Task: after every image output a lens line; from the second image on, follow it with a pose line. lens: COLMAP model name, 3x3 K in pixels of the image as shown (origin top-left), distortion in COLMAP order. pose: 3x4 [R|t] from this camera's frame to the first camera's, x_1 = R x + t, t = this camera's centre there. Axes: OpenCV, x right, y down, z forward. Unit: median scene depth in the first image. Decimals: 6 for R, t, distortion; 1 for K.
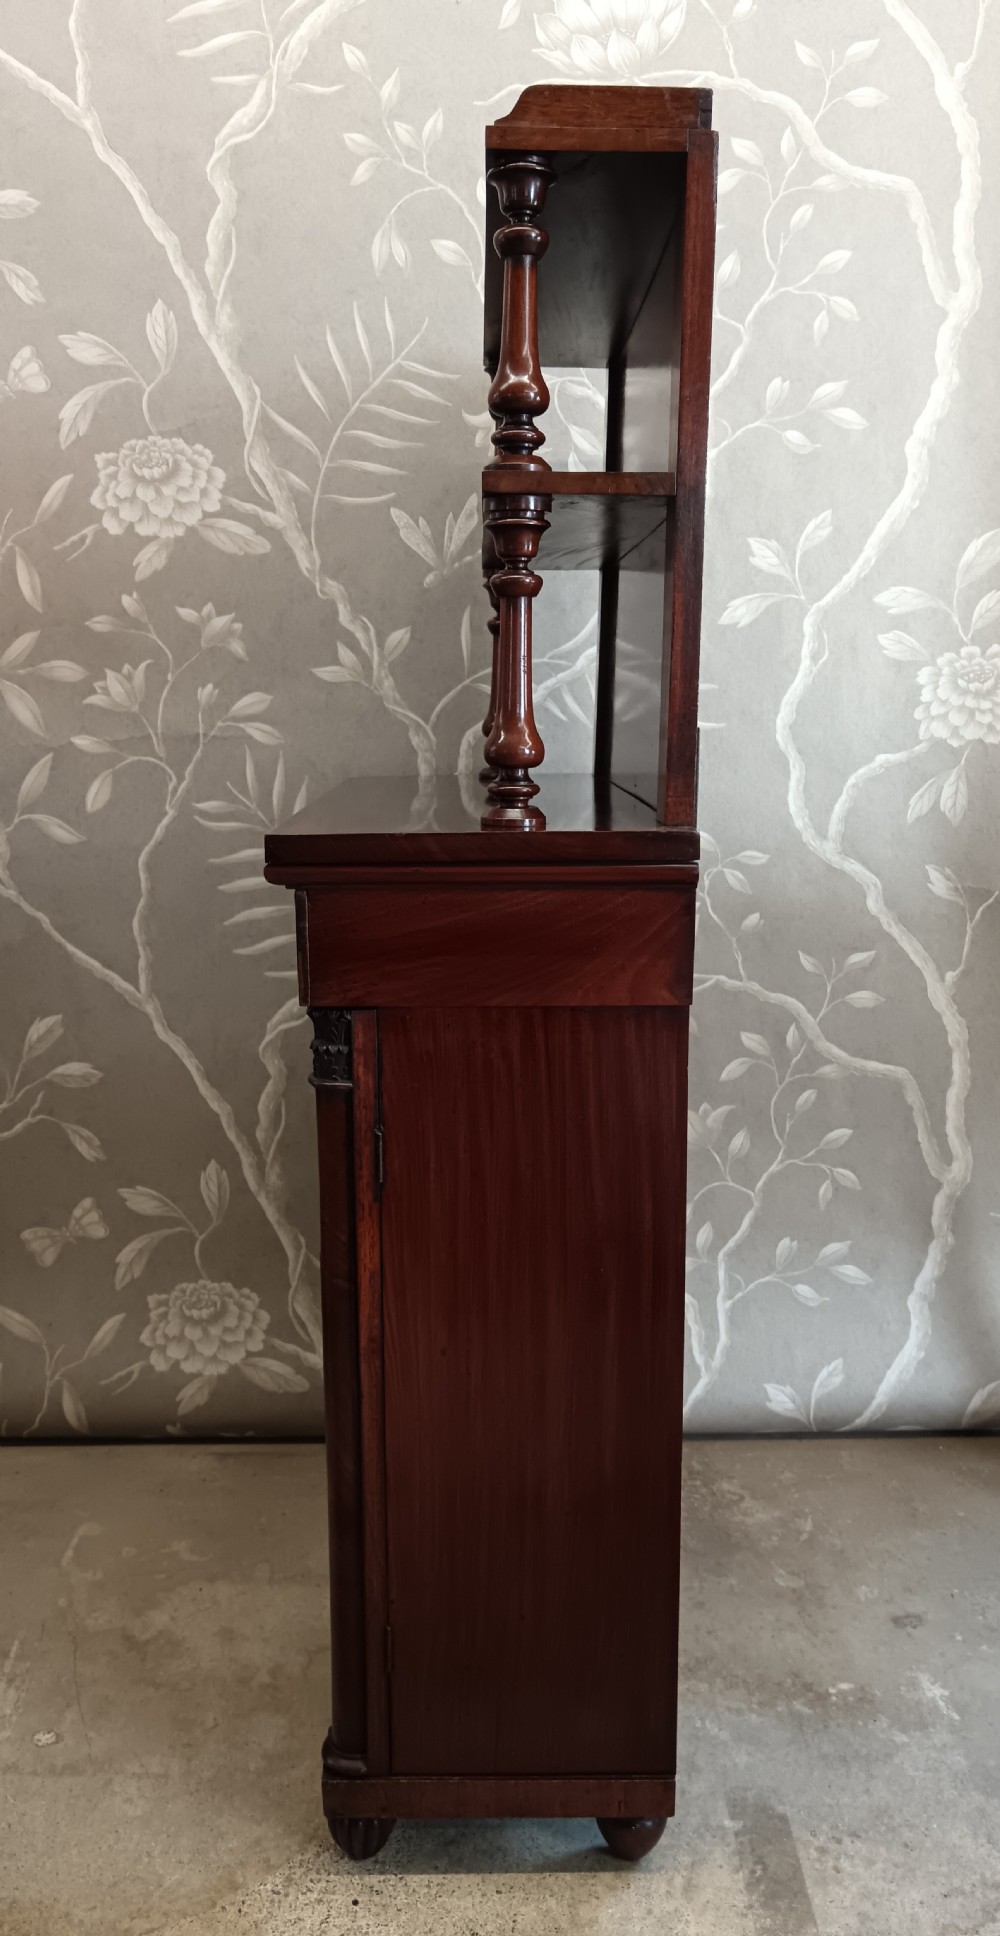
lens RADIAL K [[1461.0, 0, 482.7], [0, 1461.0, 970.0], [0, 0, 1]] dist [-0.034727, 0.030458]
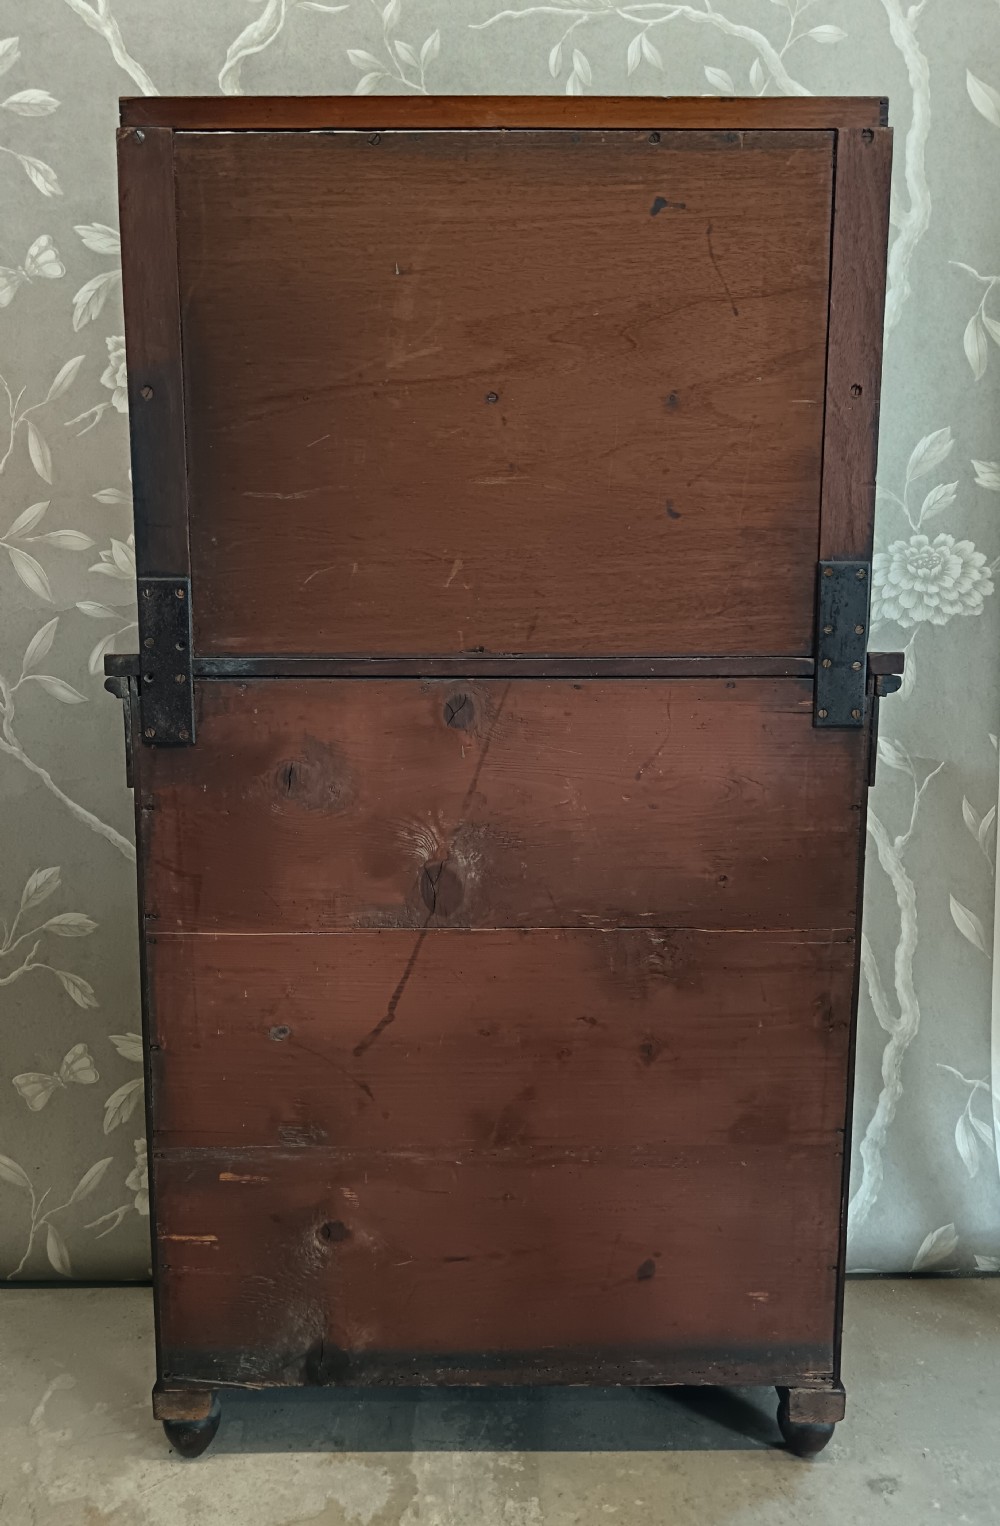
lens RADIAL K [[1205.9, 0, 509.0], [0, 1205.9, 763.3], [0, 0, 1]] dist [-0.010369, -0.006872]
pose [[0.998980, 0.015634, 0.042370, -0.005161], [-0.012927, 0.997903, -0.063428, 0.007794], [-0.043272, 0.062815, 0.997087, 0.129991]]
